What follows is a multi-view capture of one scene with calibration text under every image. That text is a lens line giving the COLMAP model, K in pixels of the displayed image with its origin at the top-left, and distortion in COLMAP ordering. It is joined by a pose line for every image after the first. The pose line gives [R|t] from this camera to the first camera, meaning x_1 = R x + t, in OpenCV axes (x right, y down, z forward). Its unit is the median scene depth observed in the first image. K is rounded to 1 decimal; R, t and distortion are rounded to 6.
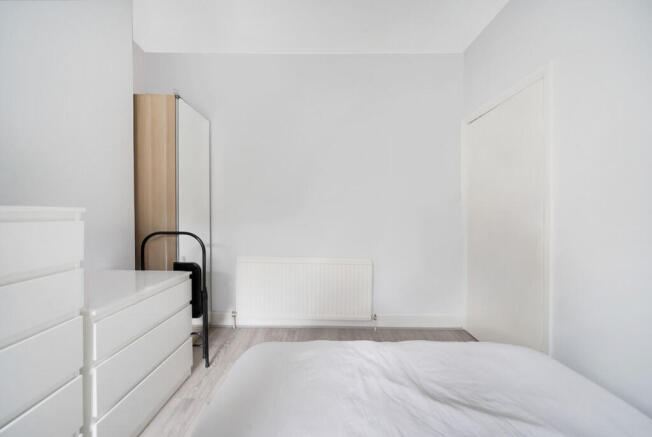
lens RADIAL K [[235.2, 0, 325.6], [0, 235.2, 217.5], [0, 0, 1]] dist [-0.008579, 0.000037]
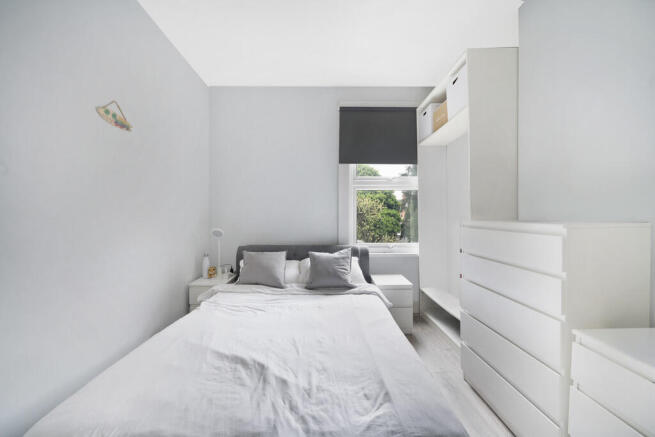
lens RADIAL K [[245.6, 0, 327.3], [0, 245.6, 217.8], [0, 0, 1]] dist [0.000026, 0.000001]
pose [[-0.999888, -0.014926, -0.001192, 0.097635], [-0.014936, 0.999845, 0.009274, -0.066793], [0.001053, 0.009291, -0.999956, 2.163341]]
